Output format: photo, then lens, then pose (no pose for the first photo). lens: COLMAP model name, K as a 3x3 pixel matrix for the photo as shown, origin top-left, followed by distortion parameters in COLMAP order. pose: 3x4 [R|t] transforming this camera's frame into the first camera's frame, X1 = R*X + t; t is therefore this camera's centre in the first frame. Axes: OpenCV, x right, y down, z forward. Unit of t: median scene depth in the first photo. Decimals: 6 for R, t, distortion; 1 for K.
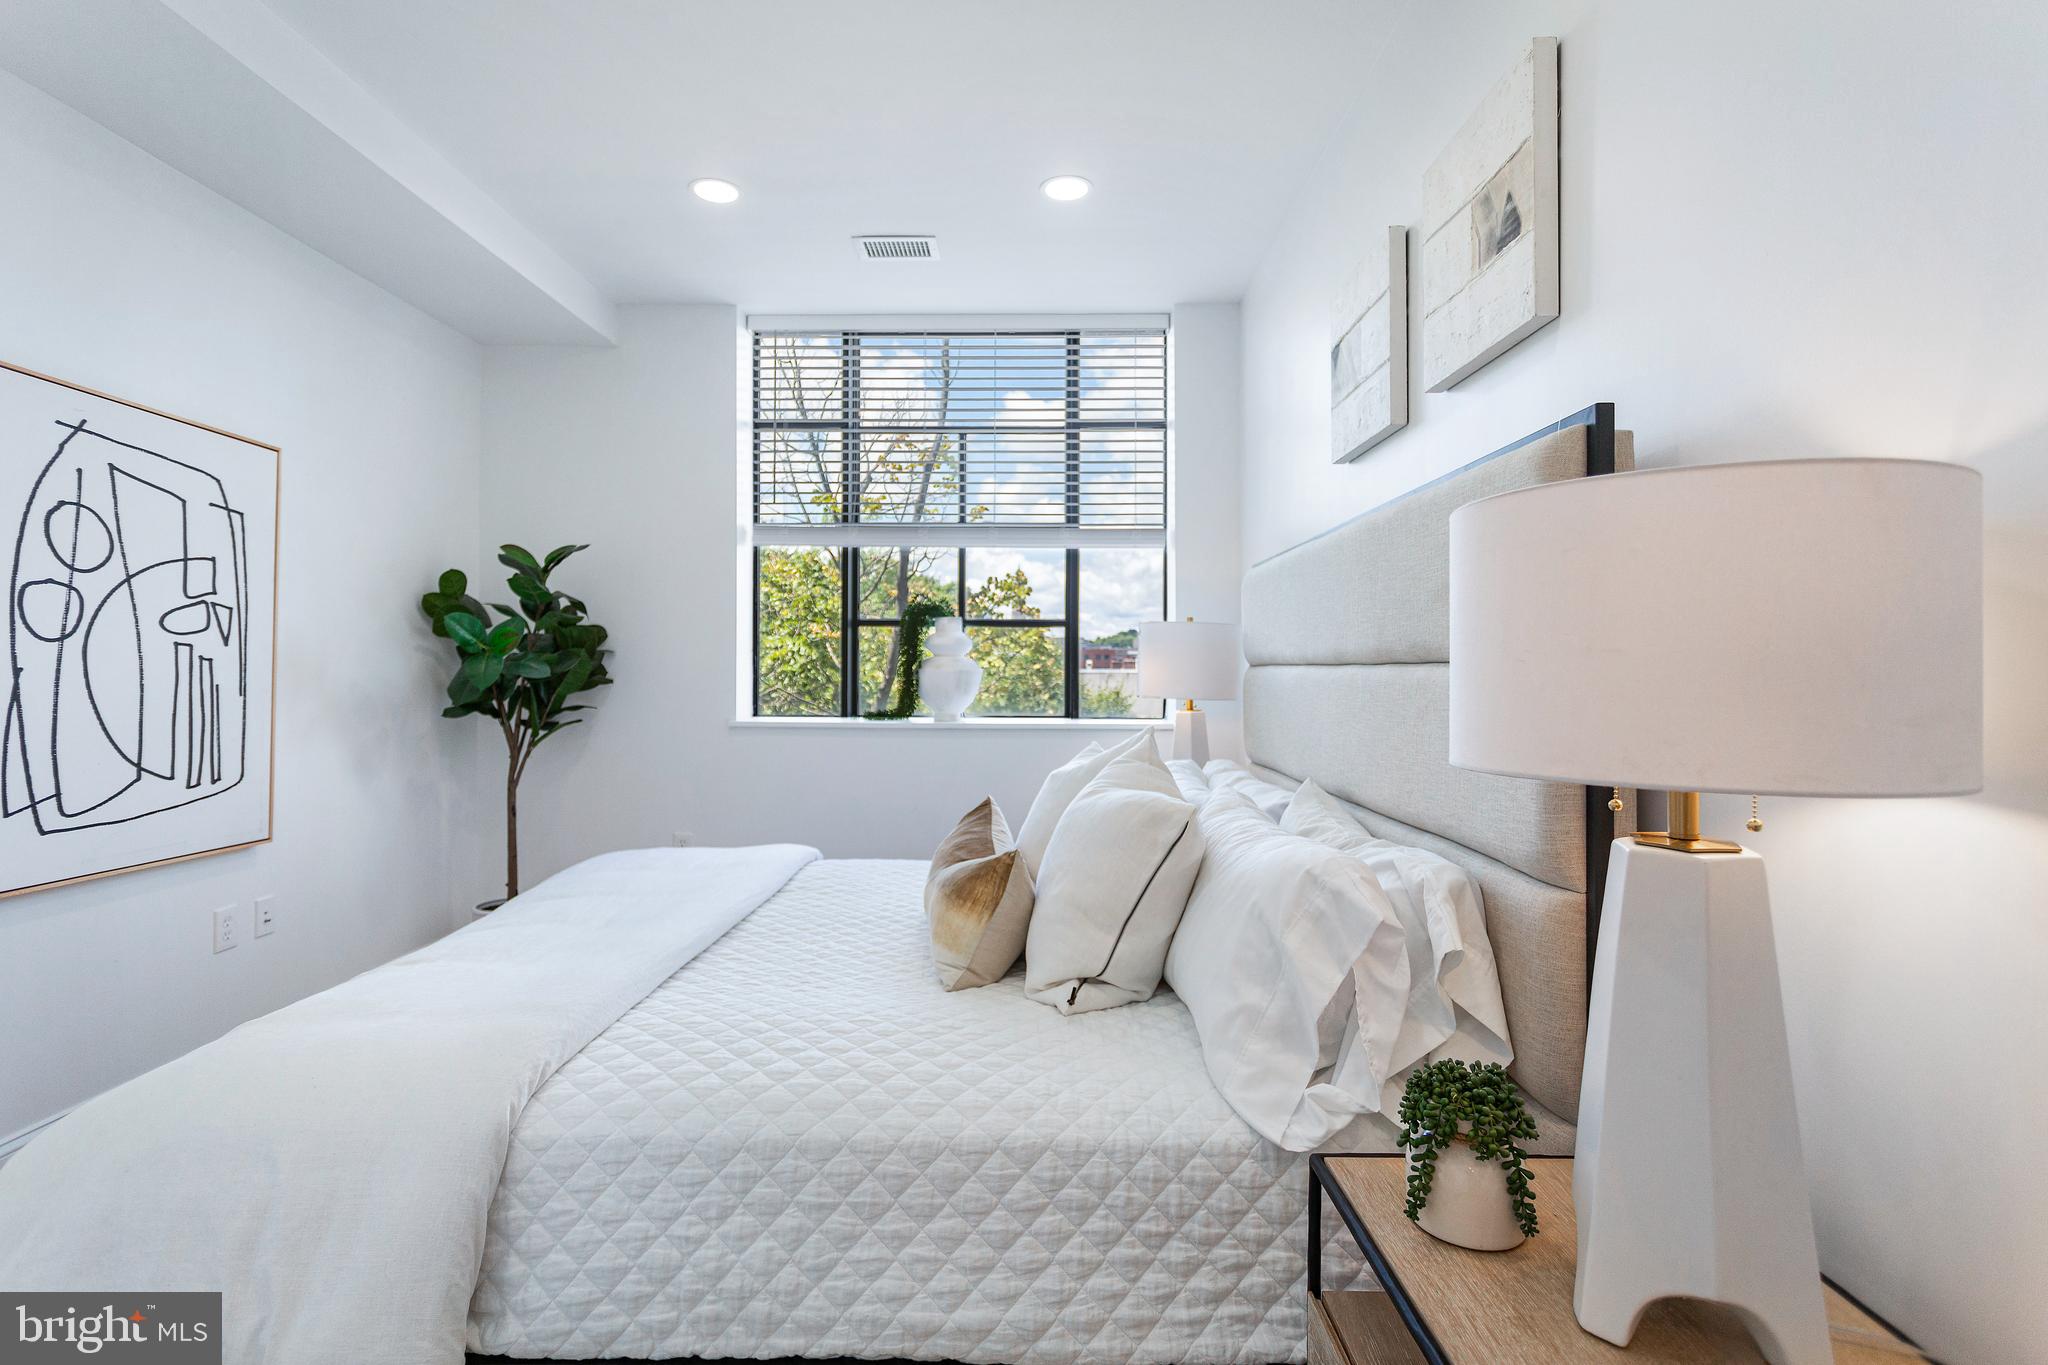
lens RADIAL K [[973.8, 0, 1024.0], [0, 973.8, 682.5], [0, 0, 1]] dist [-0.062463, -0.000075]
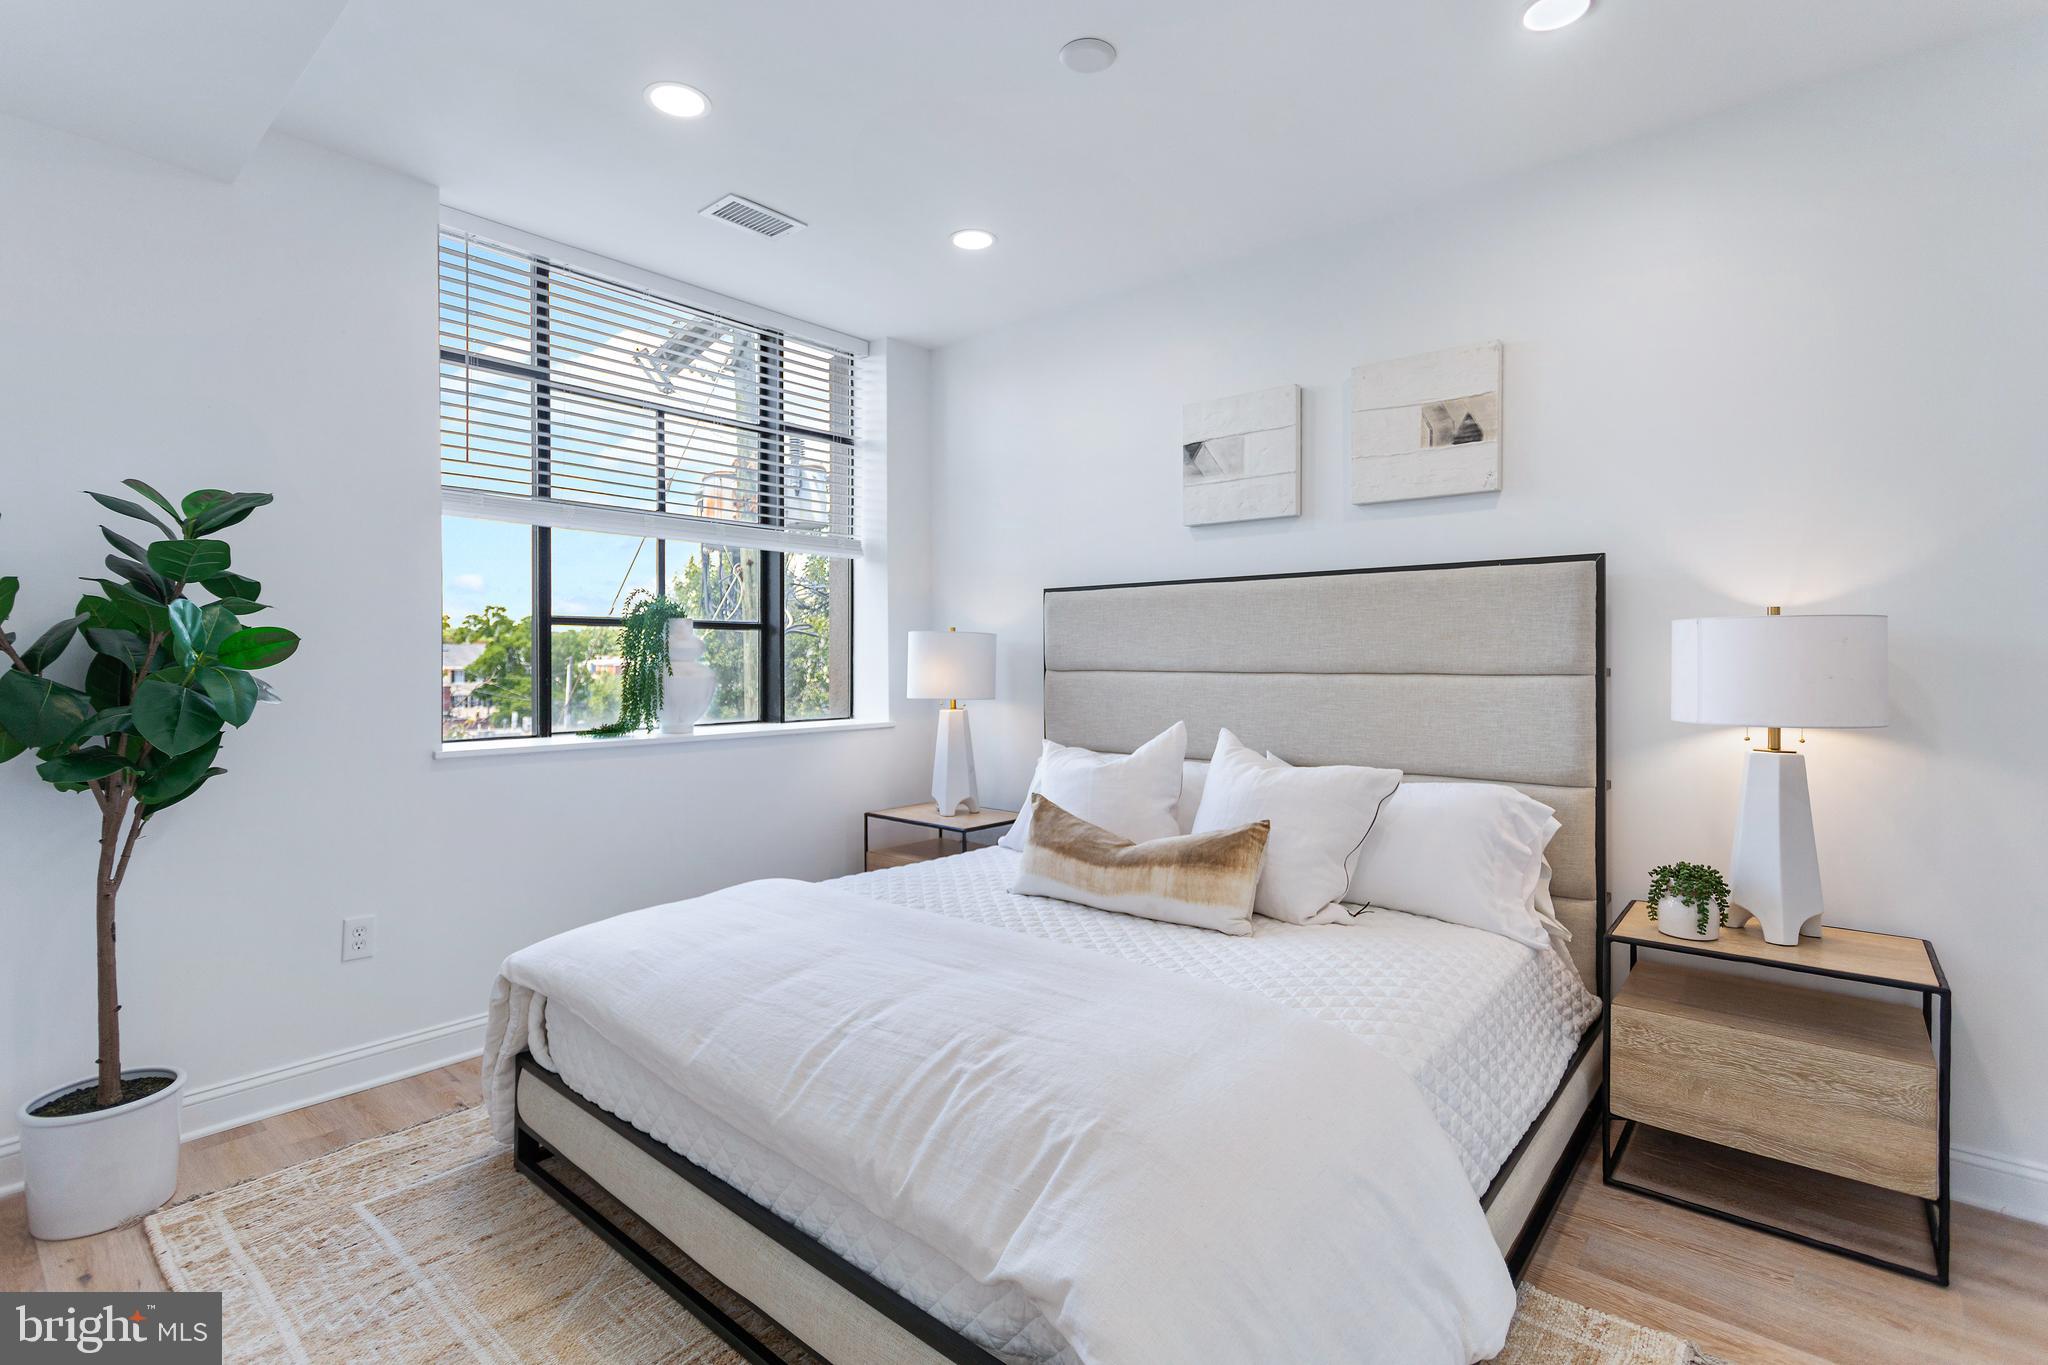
lens RADIAL K [[982.2, 0, 1024.0], [0, 982.2, 682.5], [0, 0, 1]] dist [-0.001288, -0.000422]
pose [[0.646883, -0.023774, 0.762219, -0.559518], [0.003911, 0.999604, 0.027859, -0.031089], [-0.762579, -0.015040, 0.646720, 0.160629]]
